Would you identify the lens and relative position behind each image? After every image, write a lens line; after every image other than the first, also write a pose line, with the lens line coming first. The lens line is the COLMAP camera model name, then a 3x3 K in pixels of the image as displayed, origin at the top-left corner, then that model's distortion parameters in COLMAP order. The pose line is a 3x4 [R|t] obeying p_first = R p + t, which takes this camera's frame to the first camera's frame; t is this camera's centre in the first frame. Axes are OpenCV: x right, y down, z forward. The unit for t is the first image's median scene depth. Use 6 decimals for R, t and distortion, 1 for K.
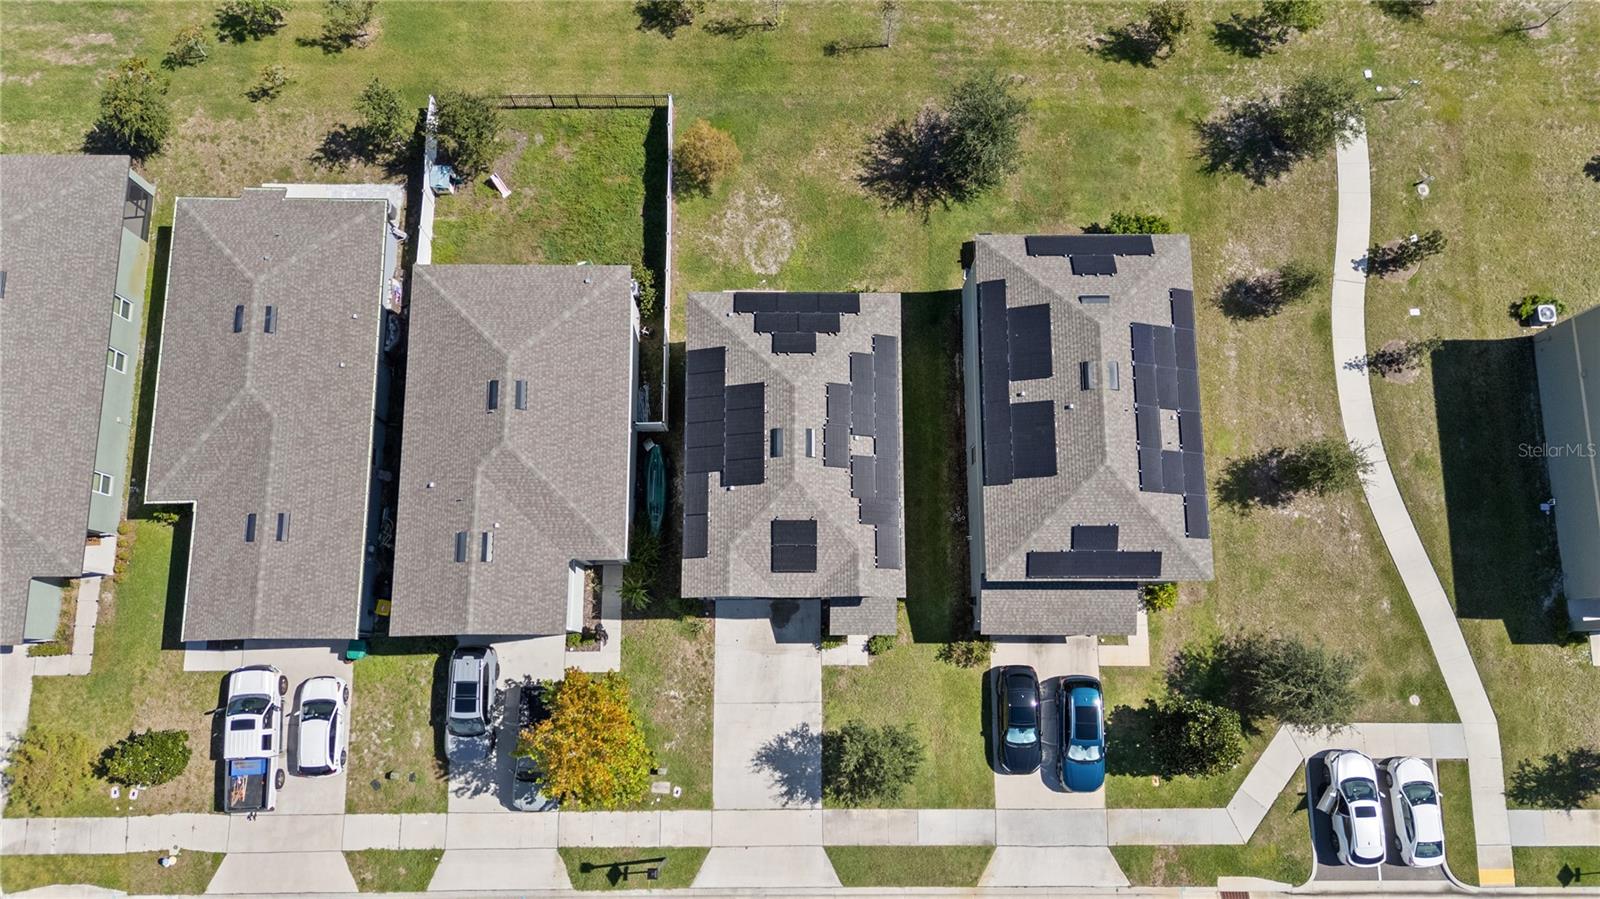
lens RADIAL K [[1169.7, 0, 800.1], [0, 1169.7, 449.9], [0, 0, 1]] dist [0.054688, -0.057197]
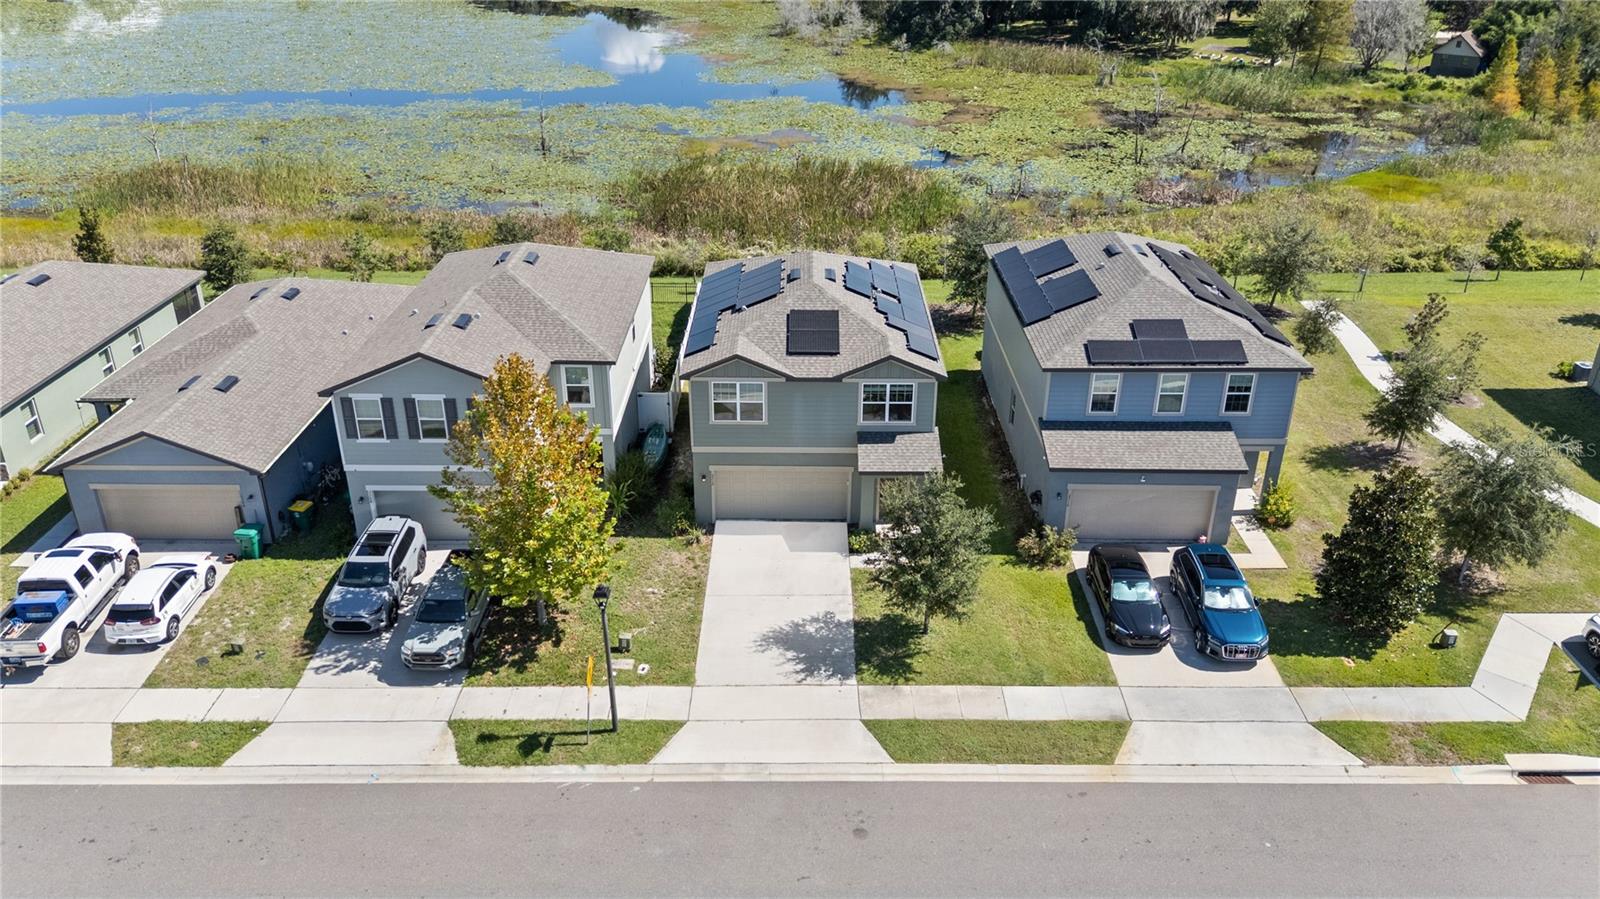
lens RADIAL K [[1169.7, 0, 800.9], [0, 1169.7, 453.1], [0, 0, 1]] dist [0.054688, -0.057197]
pose [[0.999920, -0.007805, -0.009976, -0.005595], [-0.003168, 0.608493, -0.793553, 0.752009], [0.012264, 0.793521, 0.608420, 0.490592]]
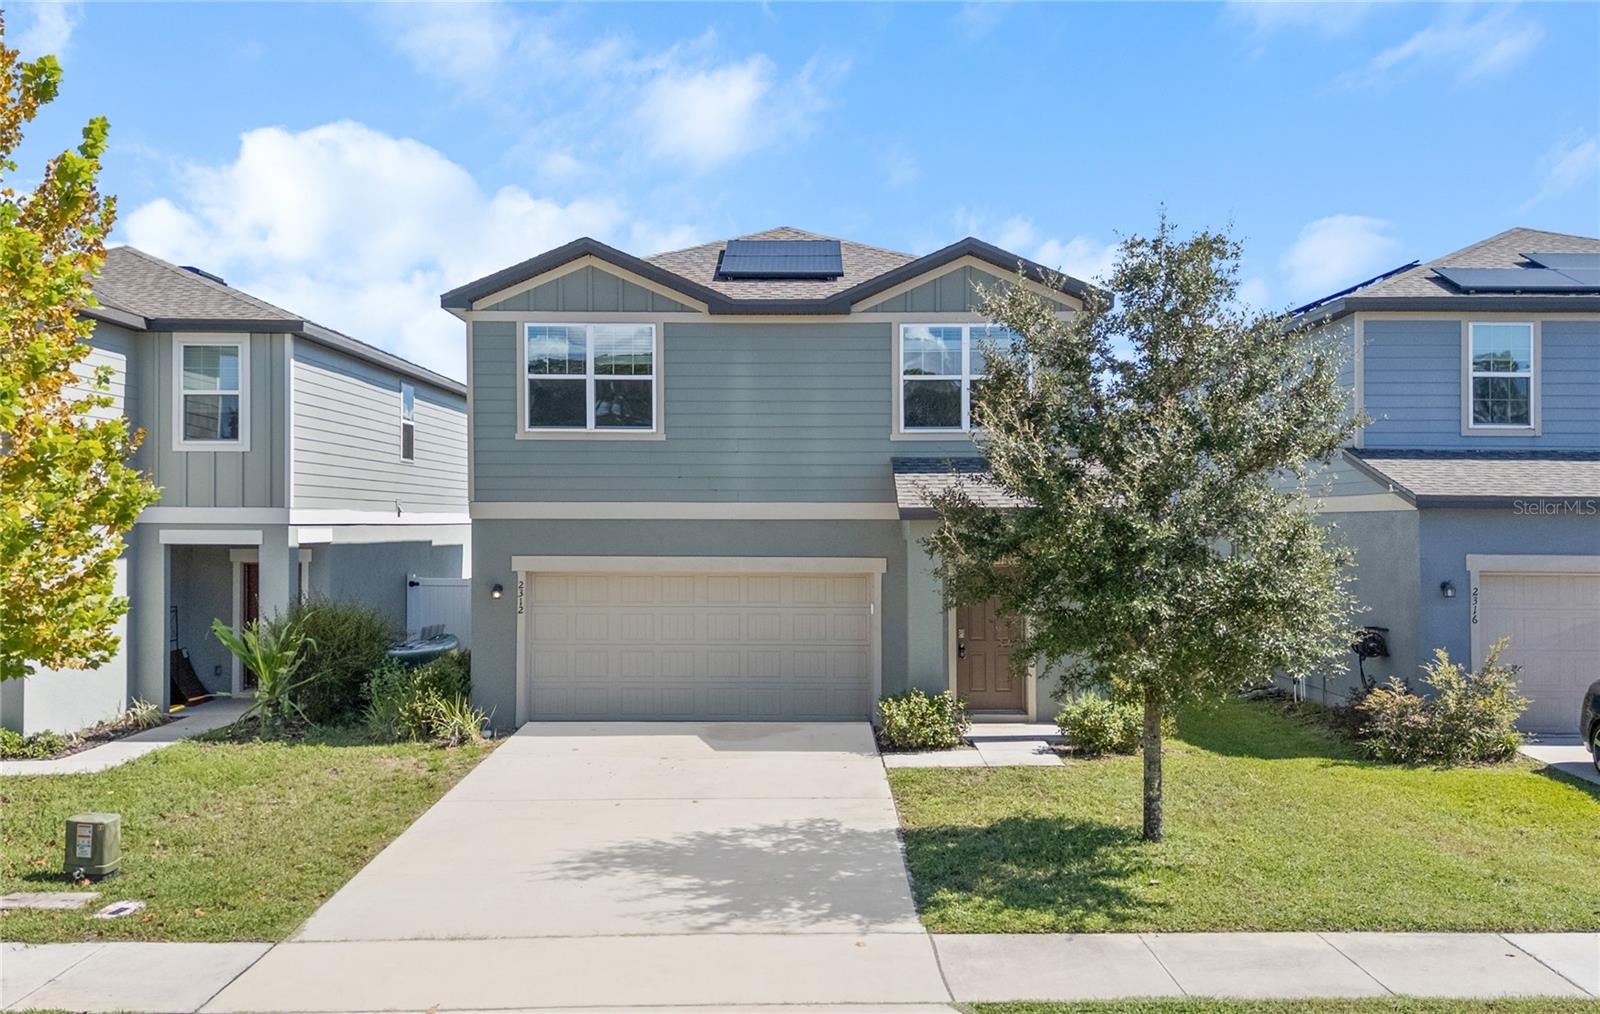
lens RADIAL K [[1461.8, 0, 798.9], [0, 1461.8, 511.4], [0, 0, 1]] dist [0.038827, 0.000000]
pose [[0.999756, -0.020173, -0.009040, 0.003292], [-0.005046, 0.189903, -0.981790, 0.500996], [0.021522, 0.981596, 0.189755, 0.898988]]
